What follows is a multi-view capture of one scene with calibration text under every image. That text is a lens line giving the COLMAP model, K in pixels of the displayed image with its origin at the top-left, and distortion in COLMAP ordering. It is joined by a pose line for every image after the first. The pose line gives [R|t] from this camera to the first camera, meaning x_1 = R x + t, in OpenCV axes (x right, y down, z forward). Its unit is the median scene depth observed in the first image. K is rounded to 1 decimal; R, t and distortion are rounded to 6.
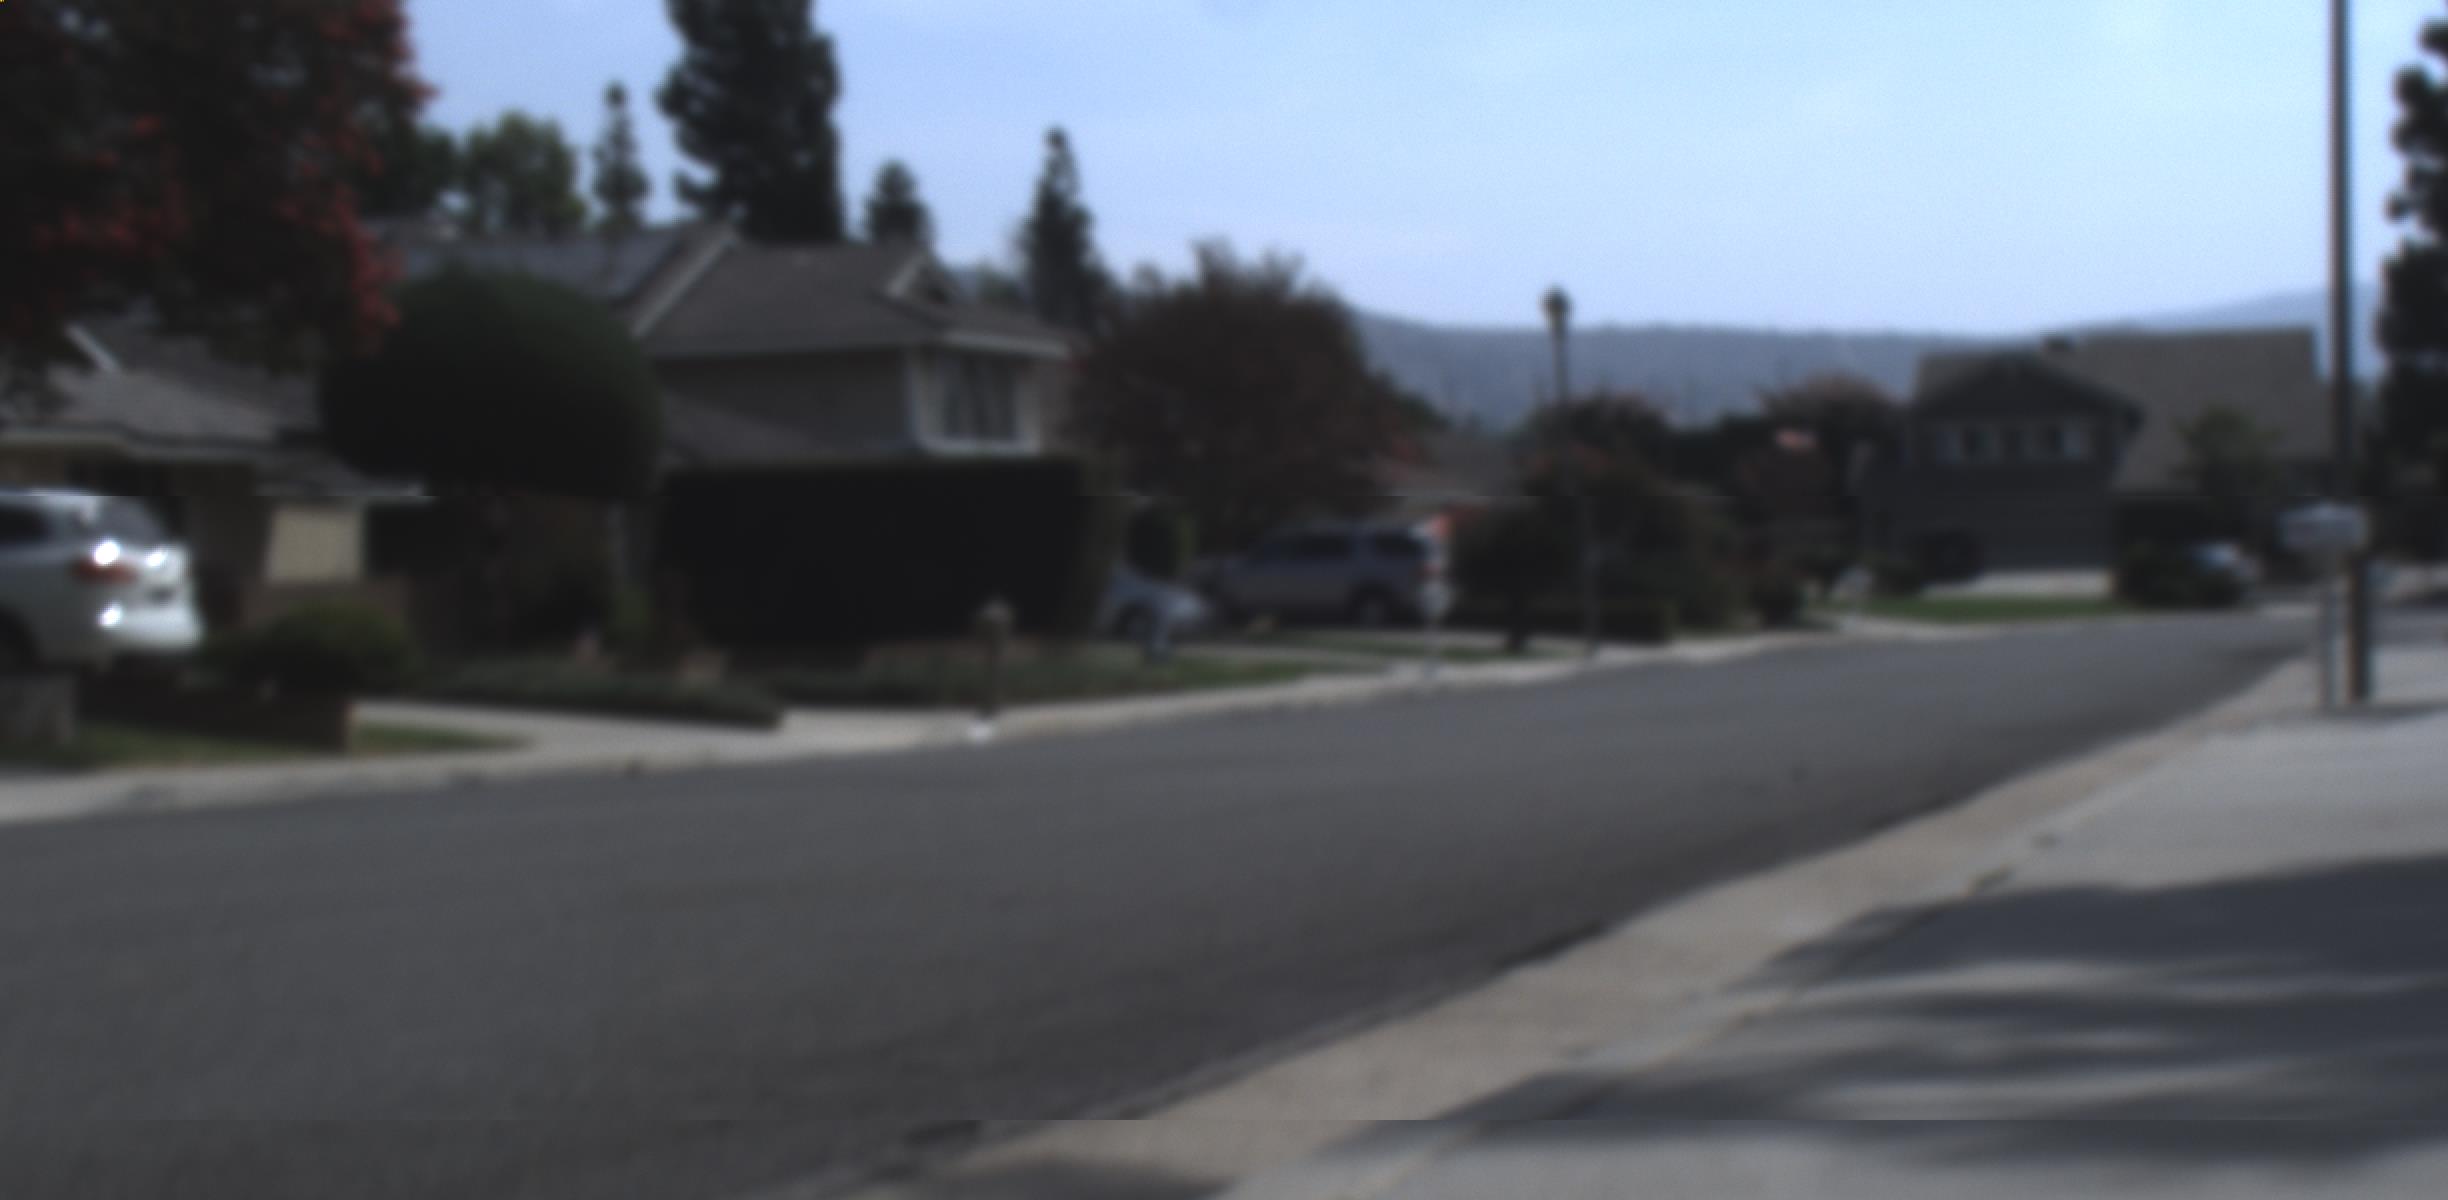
lens RADIAL K [[5029.8, 0, 1225.2], [0, 5029.8, 603.9], [0, 0, 1]] dist [-0.661953, 5.004028]
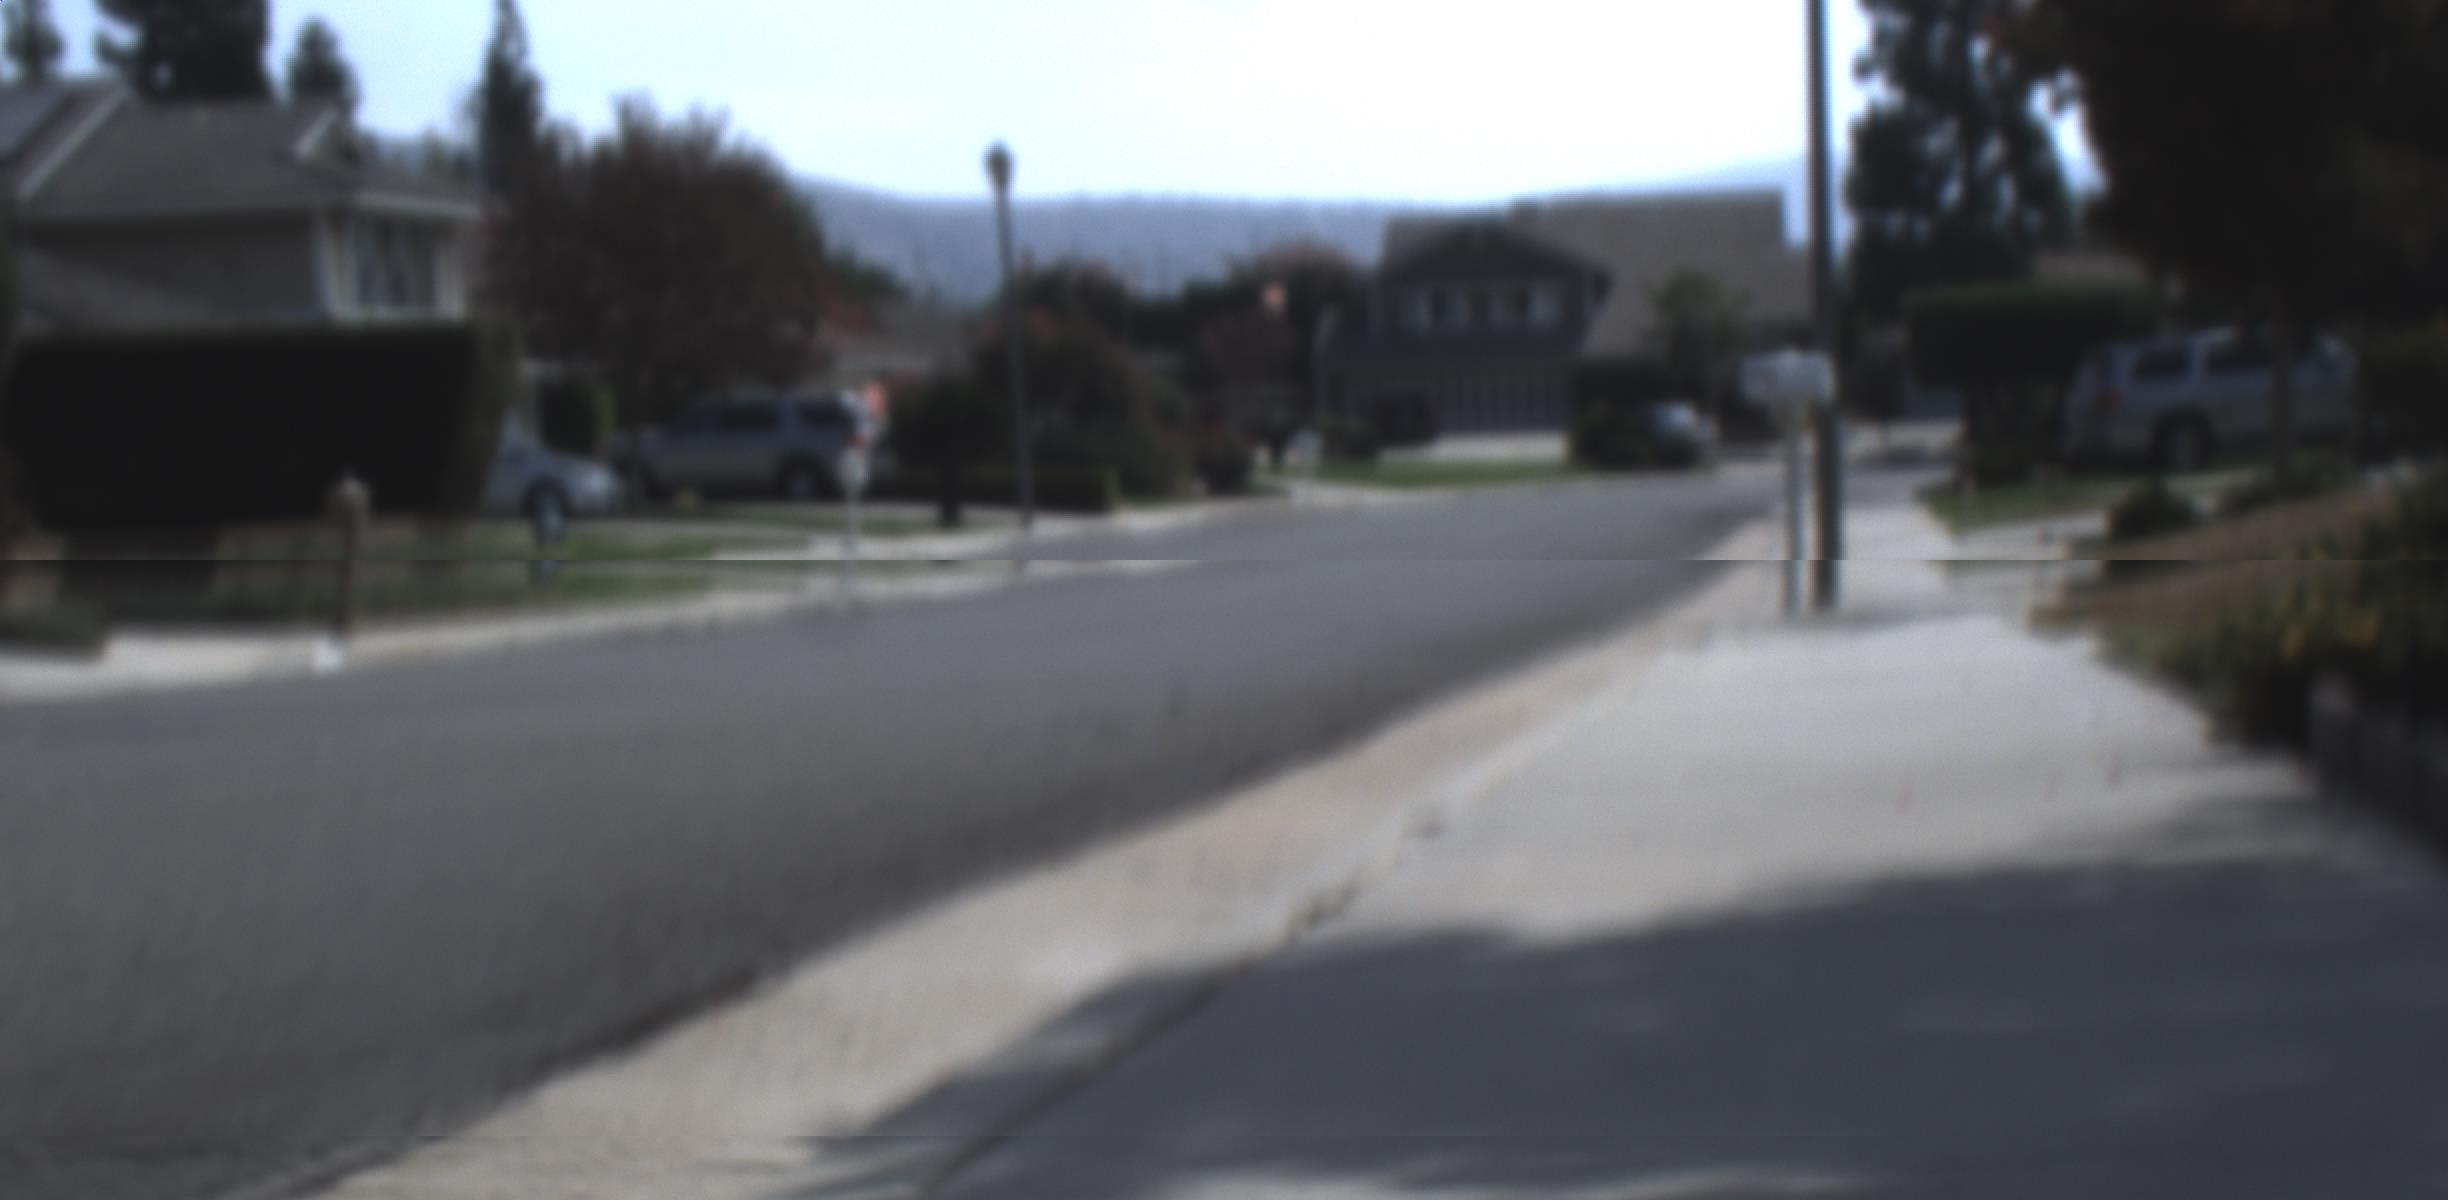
lens RADIAL K [[4749.5, 0, 1219.0], [0, 4749.5, 880.2], [0, 0, 1]] dist [-0.094558, 0.504701]
pose [[0.994851, -0.018228, 0.099699, 0.015828], [0.009584, 0.996205, 0.086507, -0.000626], [-0.100898, -0.085106, 0.991250, 0.076684]]
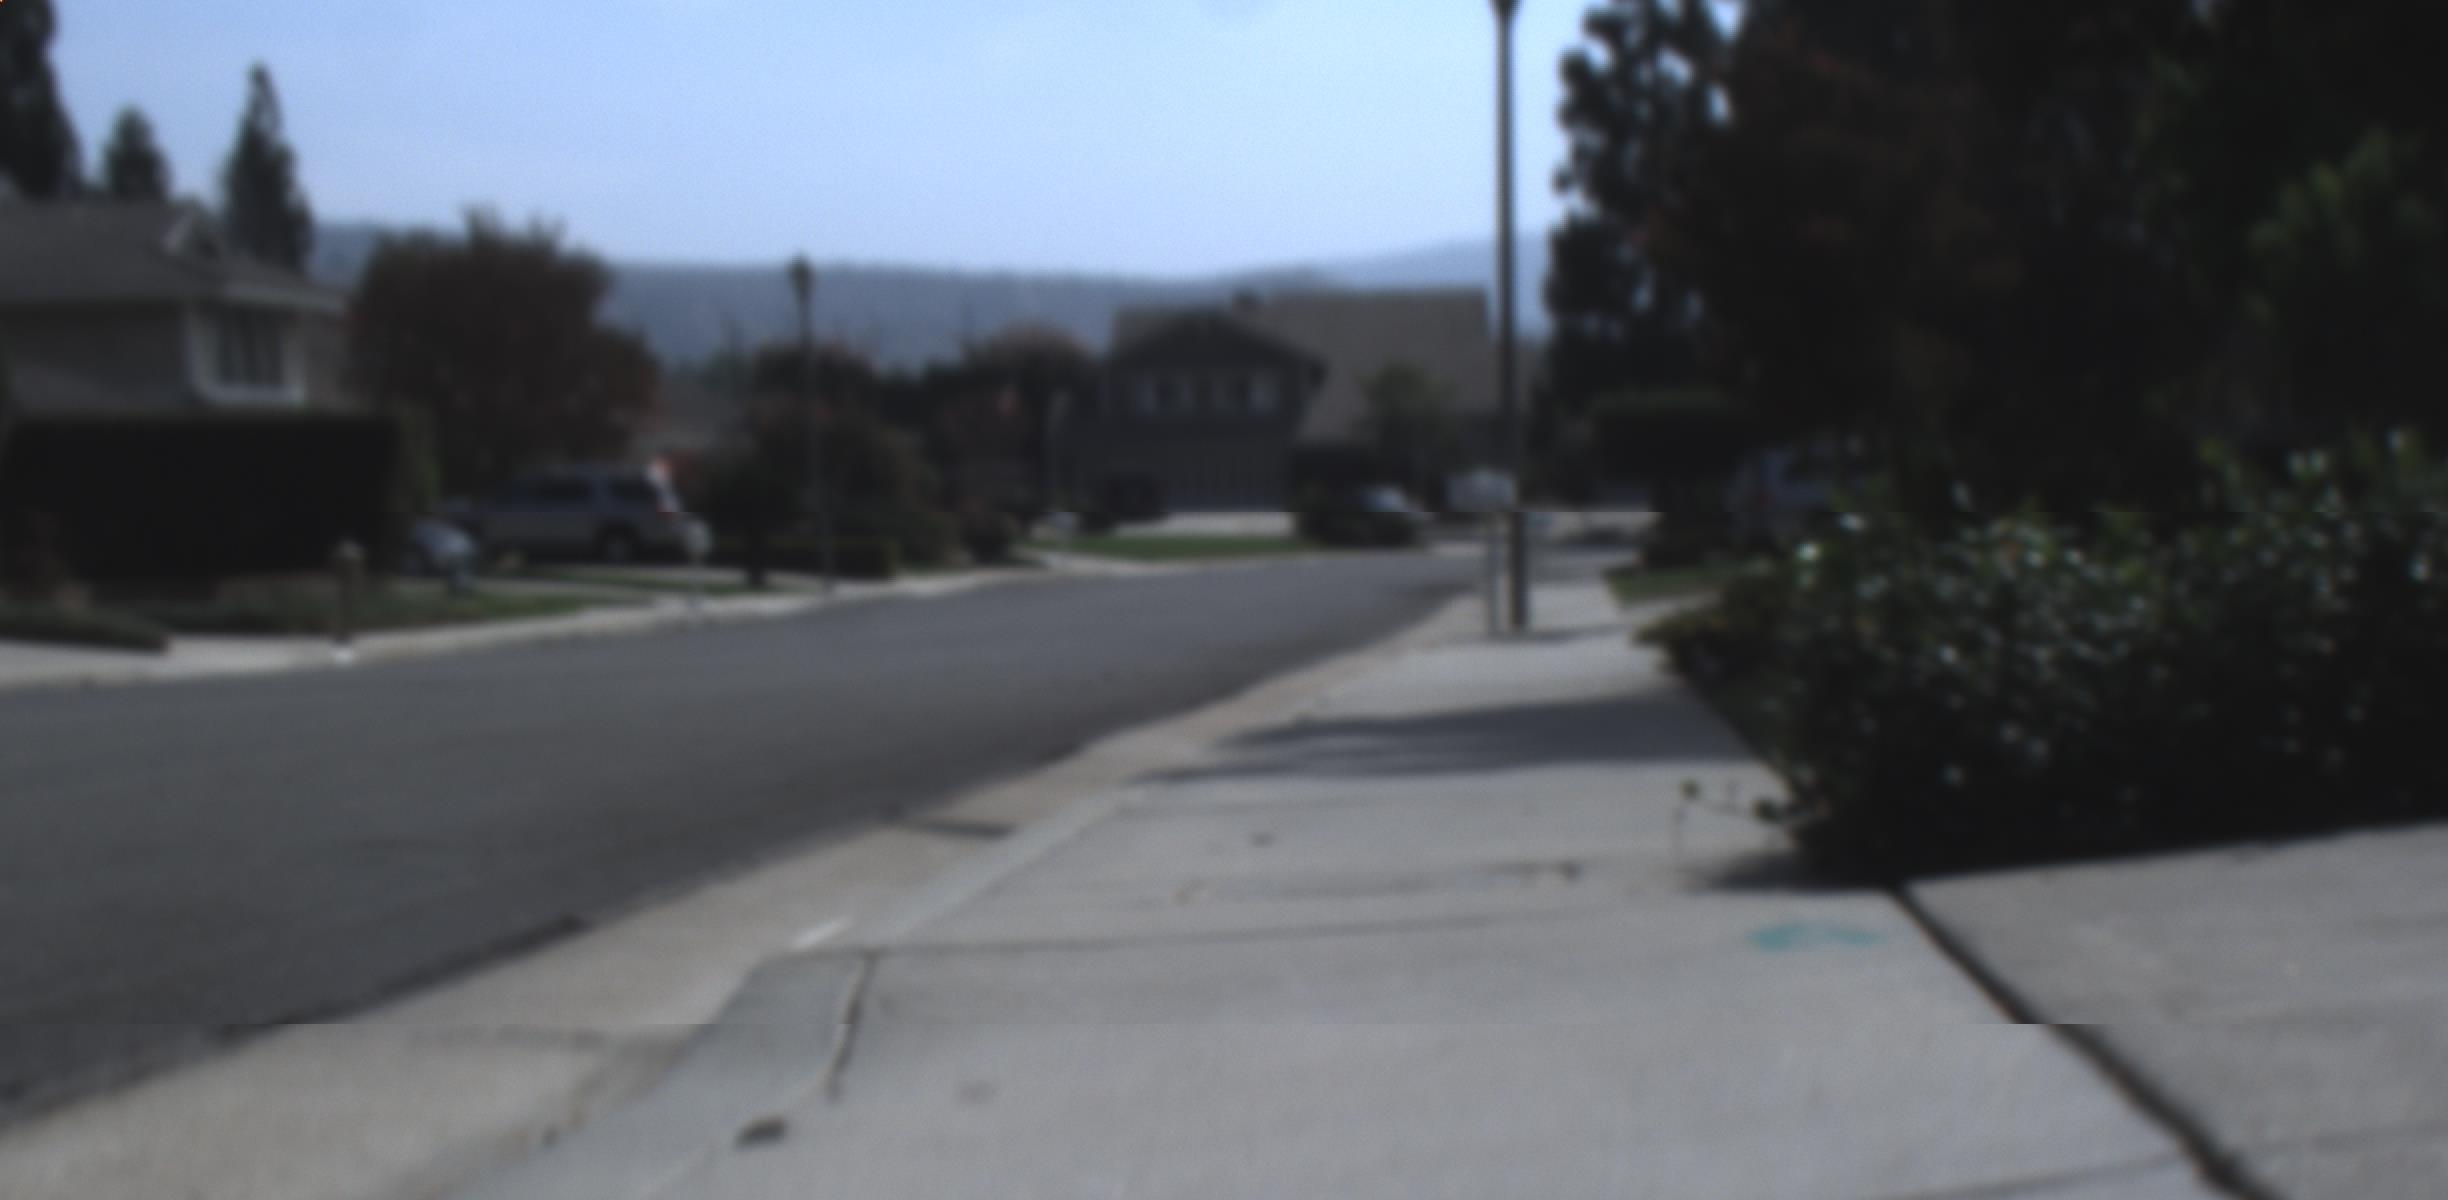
lens RADIAL K [[5011.5, 0, 1219.8], [0, 5011.5, 669.8], [0, 0, 1]] dist [0.668052, 0.154745]
pose [[0.986382, -0.003090, 0.164440, -0.022086], [-0.001201, 0.999662, 0.025987, -0.001041], [-0.164464, -0.025830, 0.986045, -0.100235]]
